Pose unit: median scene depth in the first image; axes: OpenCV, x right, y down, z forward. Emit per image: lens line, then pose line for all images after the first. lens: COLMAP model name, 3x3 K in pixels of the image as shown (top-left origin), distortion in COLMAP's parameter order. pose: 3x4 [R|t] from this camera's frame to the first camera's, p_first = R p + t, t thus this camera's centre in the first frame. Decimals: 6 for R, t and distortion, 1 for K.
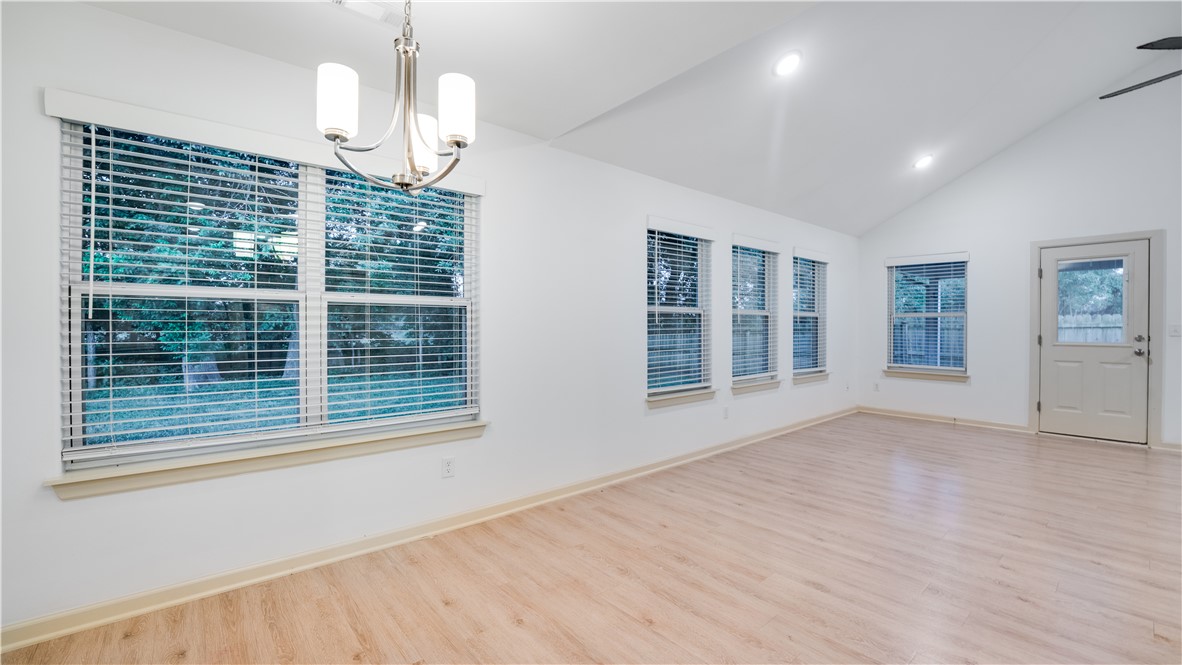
lens RADIAL K [[482.9, 0, 585.8], [0, 482.9, 330.7], [0, 0, 1]] dist [-0.032503, 0.004271]
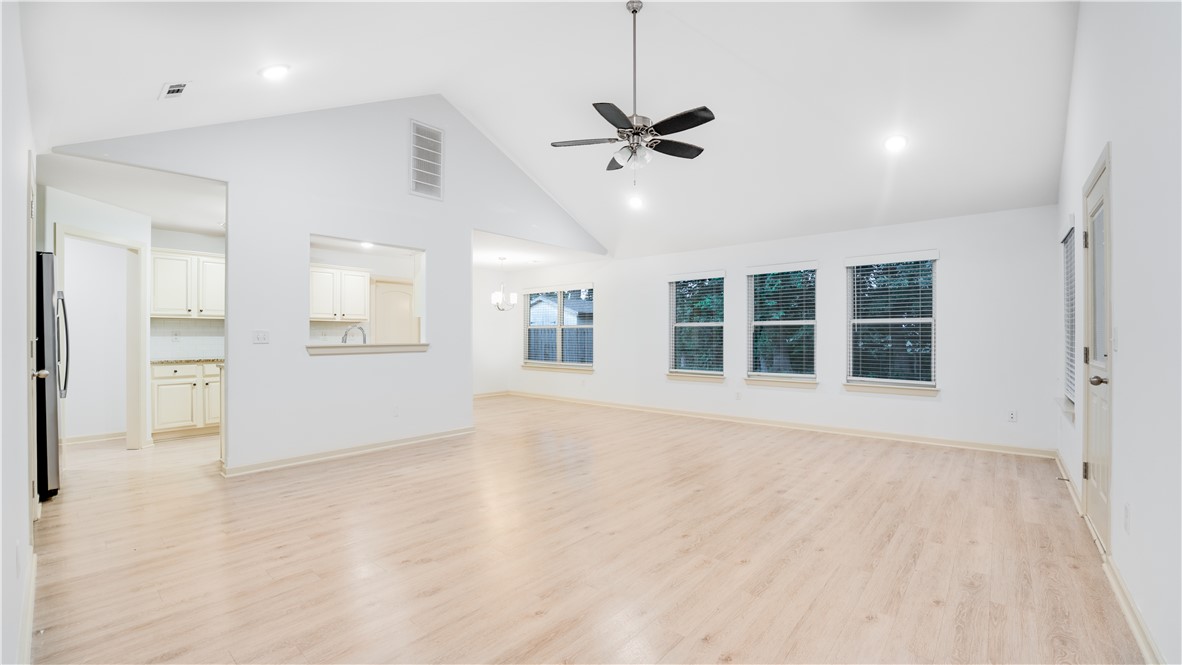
lens RADIAL K [[481.2, 0, 591.4], [0, 481.2, 335.8], [0, 0, 1]] dist [-0.027356, 0.001390]
pose [[0.159669, -0.001205, -0.987170, 1.937198], [-0.007847, 0.999966, -0.002490, 0.001442], [0.987139, 0.008144, 0.159654, 0.409501]]
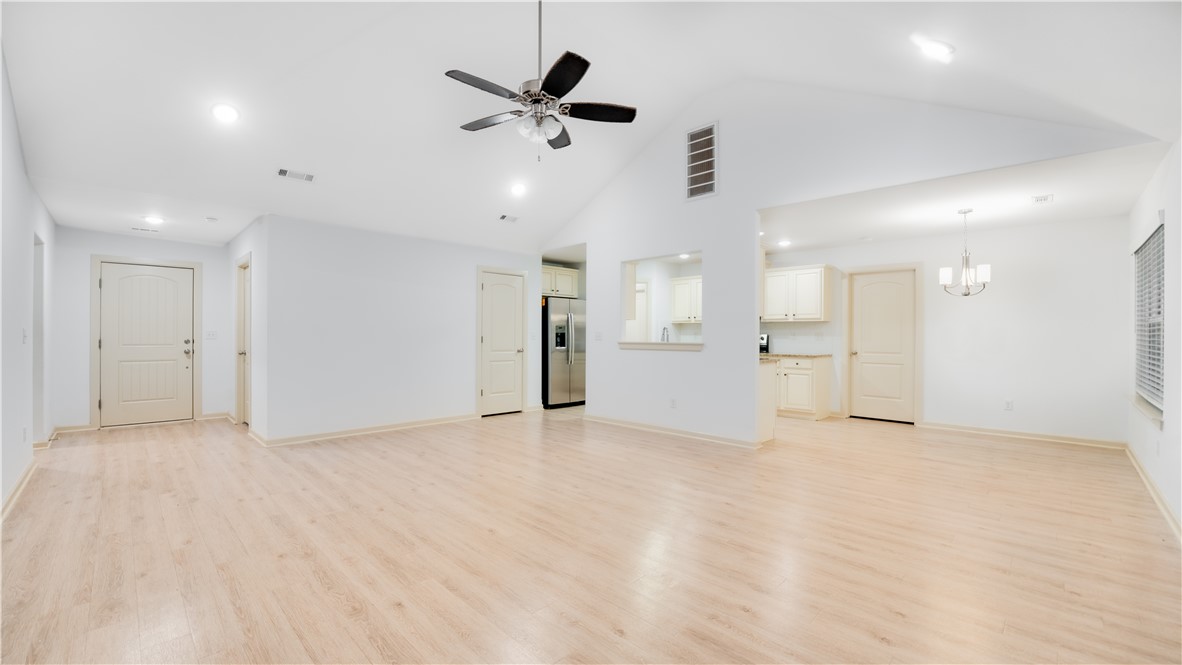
lens RADIAL K [[482.9, 0, 580.7], [0, 482.9, 333.4], [0, 0, 1]] dist [-0.032503, 0.004271]
pose [[-0.996971, -0.006297, -0.077513, 0.962426], [-0.006876, 0.999950, 0.007208, -0.011439], [0.077463, 0.007719, -0.996965, 1.521316]]
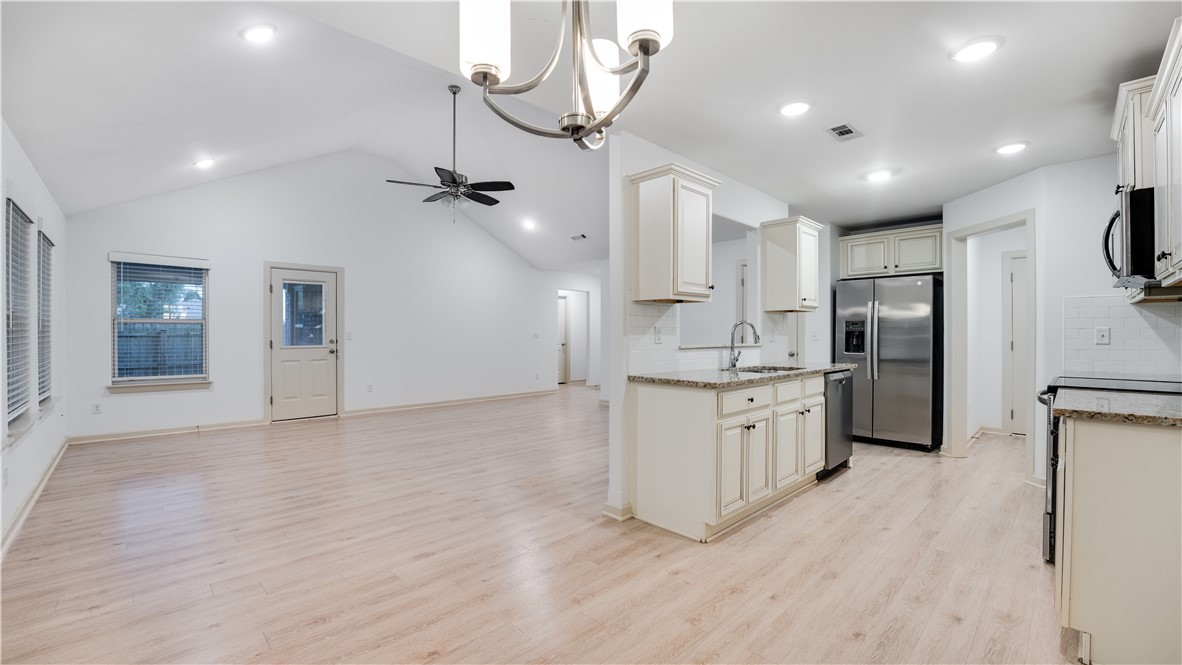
lens RADIAL K [[481.2, 0, 587.2], [0, 481.2, 335.2], [0, 0, 1]] dist [-0.027356, 0.001390]
pose [[-0.066784, -0.004953, 0.997755, -0.393238], [0.010544, 0.999928, 0.005670, -0.003090], [-0.997712, 0.010899, -0.066727, 0.375988]]
